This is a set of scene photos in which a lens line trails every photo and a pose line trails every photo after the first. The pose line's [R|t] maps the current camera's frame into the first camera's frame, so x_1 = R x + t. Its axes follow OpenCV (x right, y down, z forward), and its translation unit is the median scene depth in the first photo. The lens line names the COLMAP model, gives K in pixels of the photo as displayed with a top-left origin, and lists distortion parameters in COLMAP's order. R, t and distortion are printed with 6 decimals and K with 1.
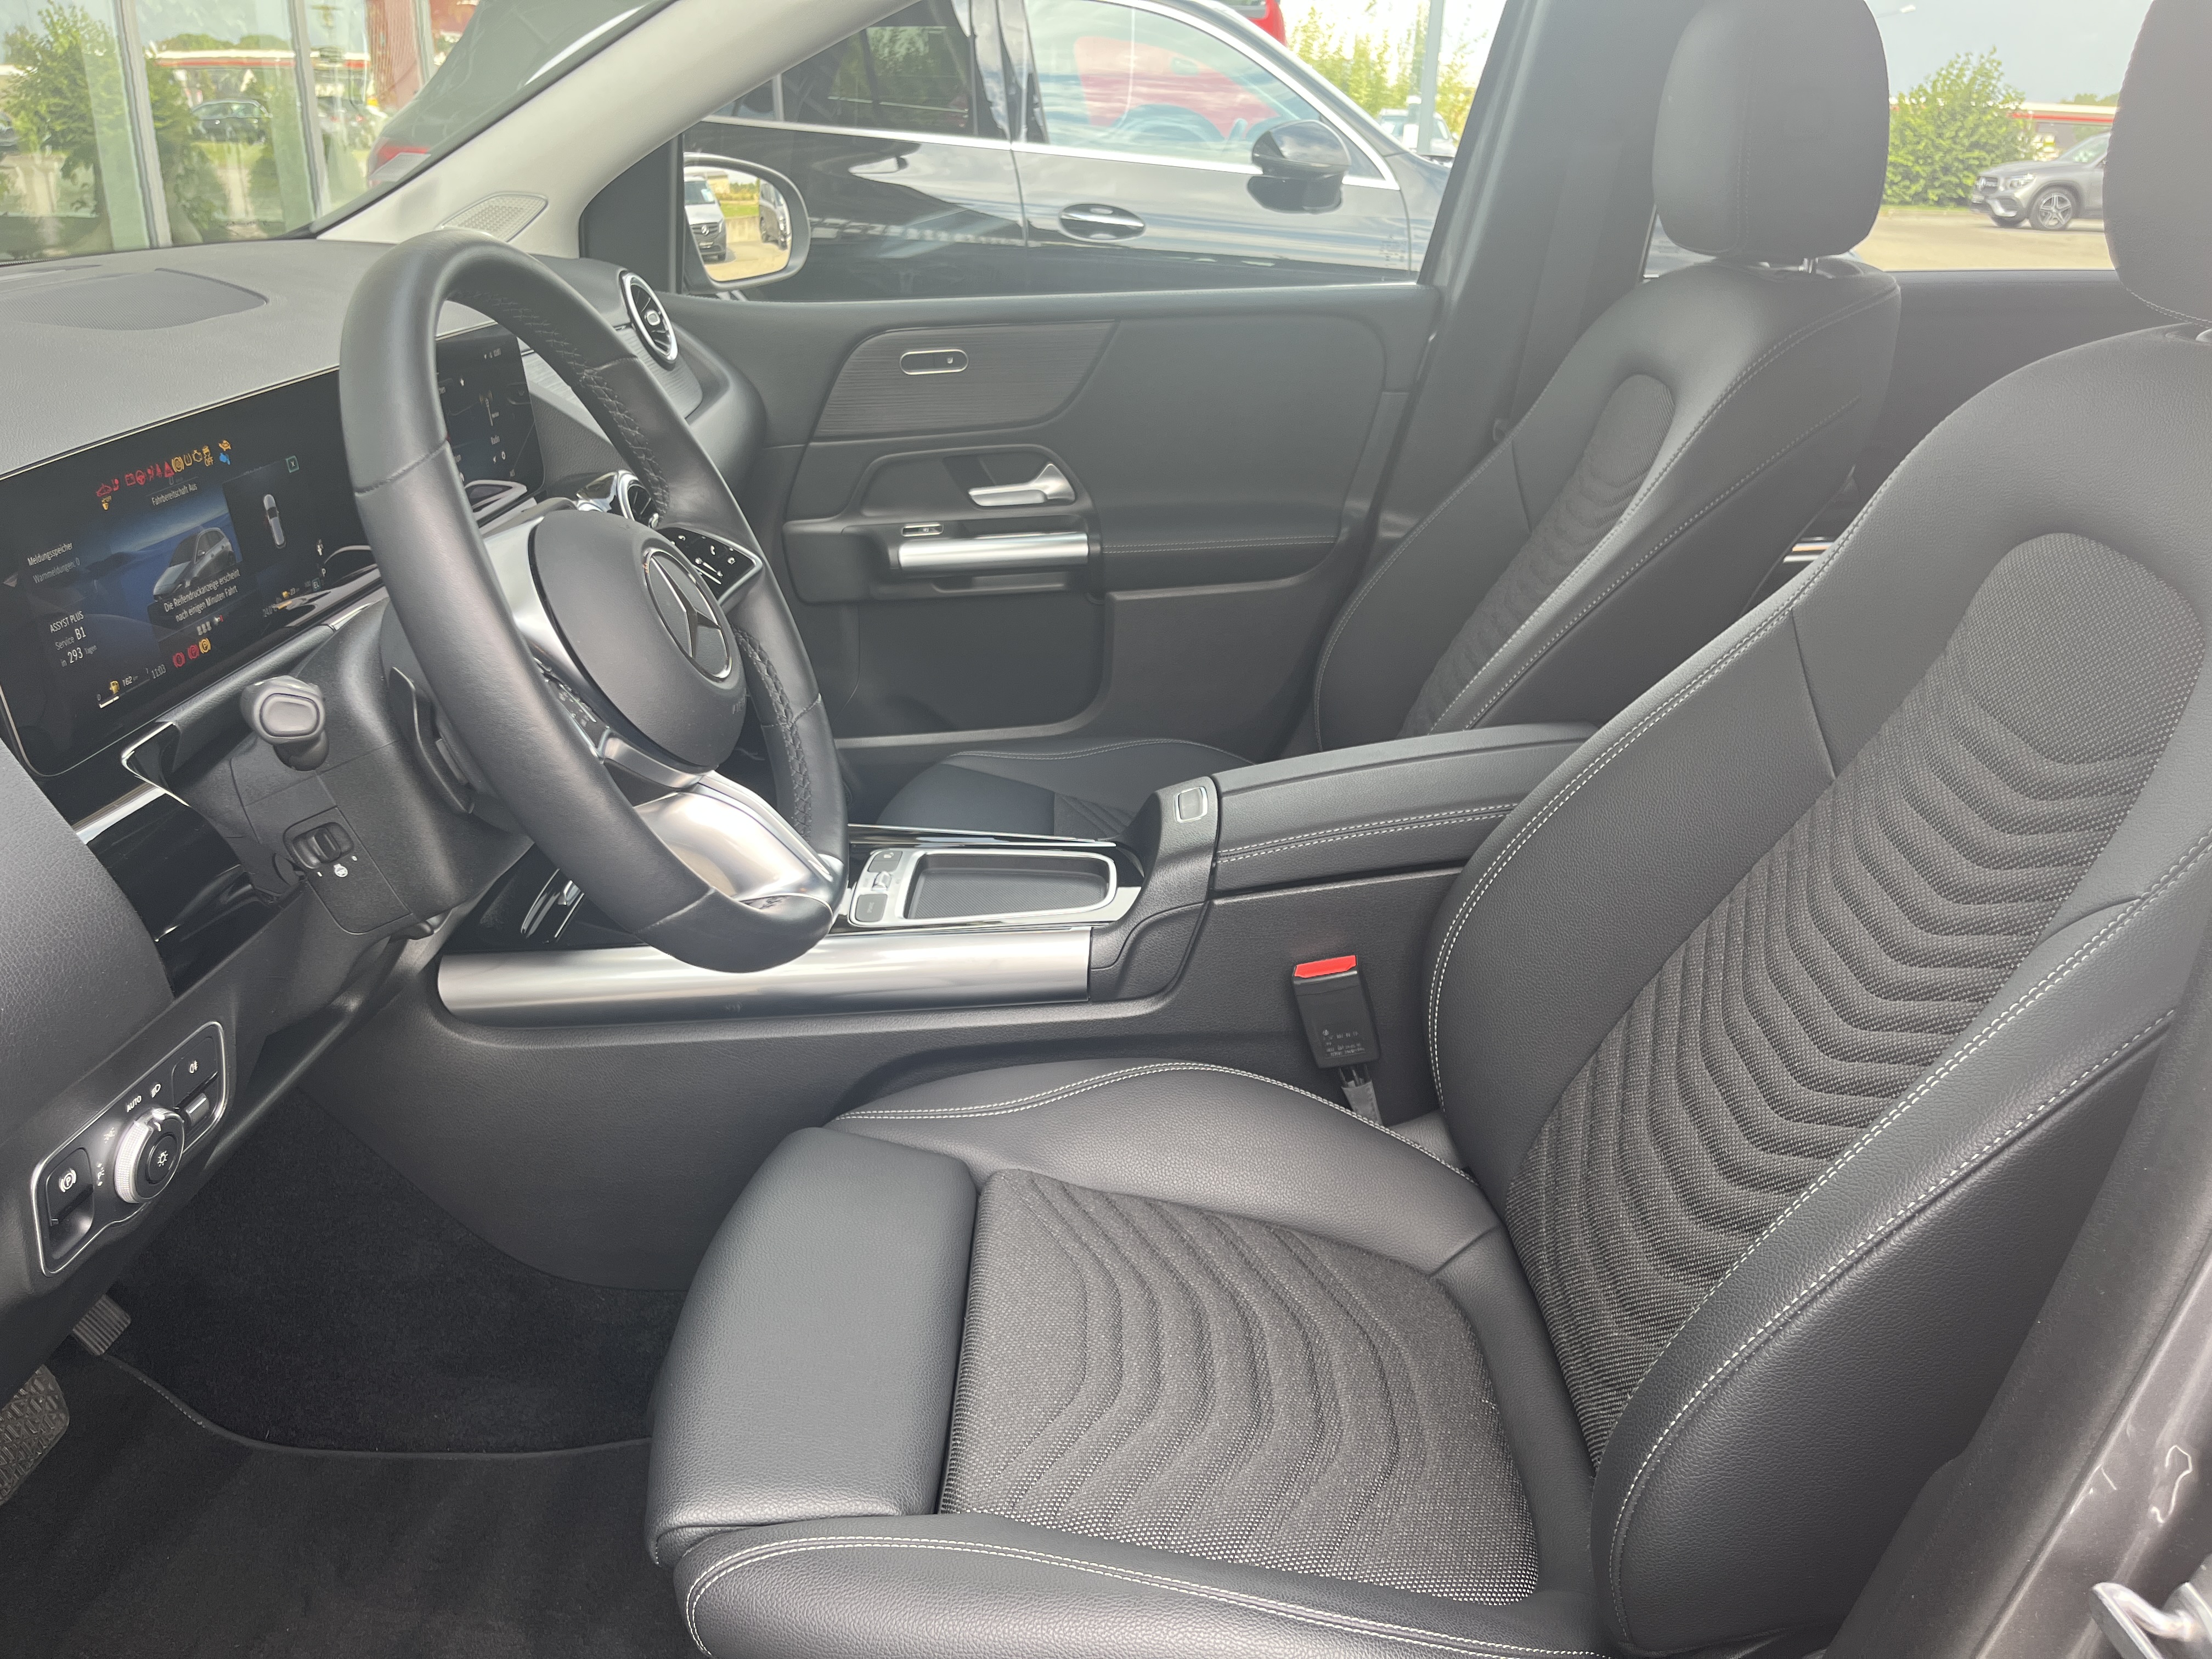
lens RADIAL K [[1686.1, 0, 1144.1], [0, 1686.1, 743.1], [0, 0, 1]] dist [0.068226, -0.087819]
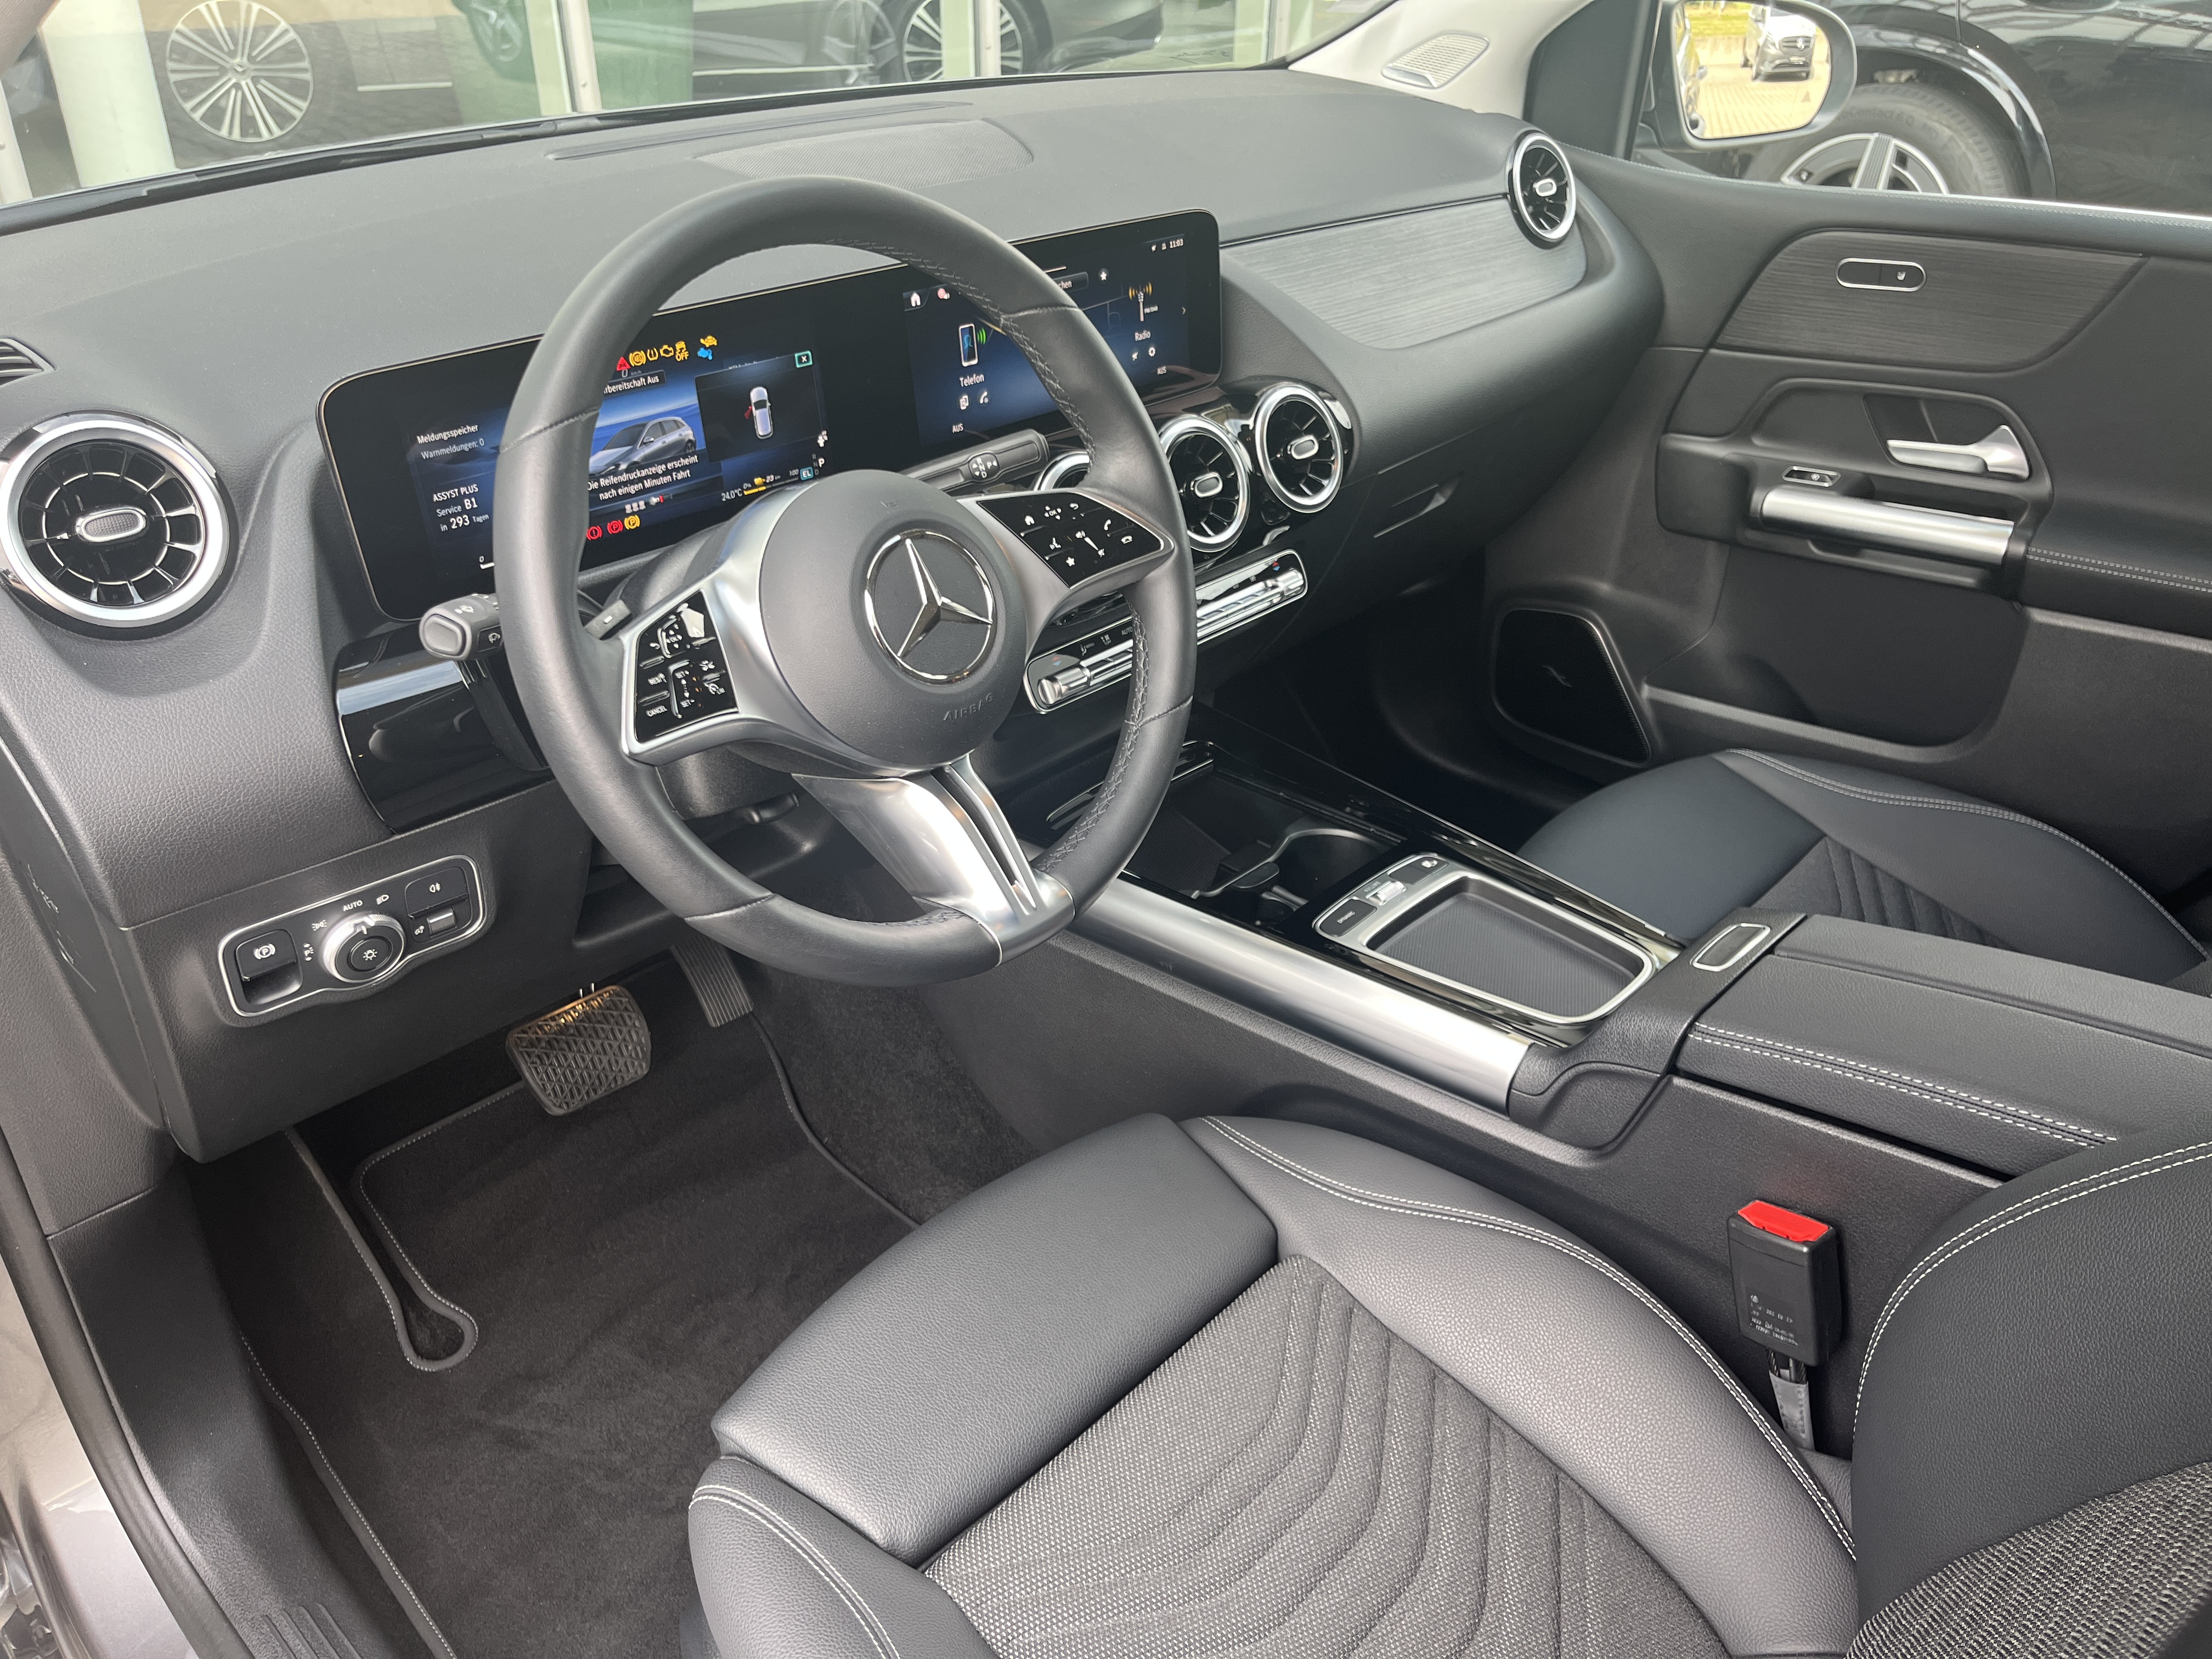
lens RADIAL K [[1699.8, 0, 1119.5], [0, 1699.8, 782.5], [0, 0, 1]] dist [0.041929, -0.076353]
pose [[0.730774, 0.326657, -0.599387, 0.329619], [-0.237267, 0.944870, 0.225664, -0.178911], [0.640057, -0.022695, 0.767992, 0.268893]]
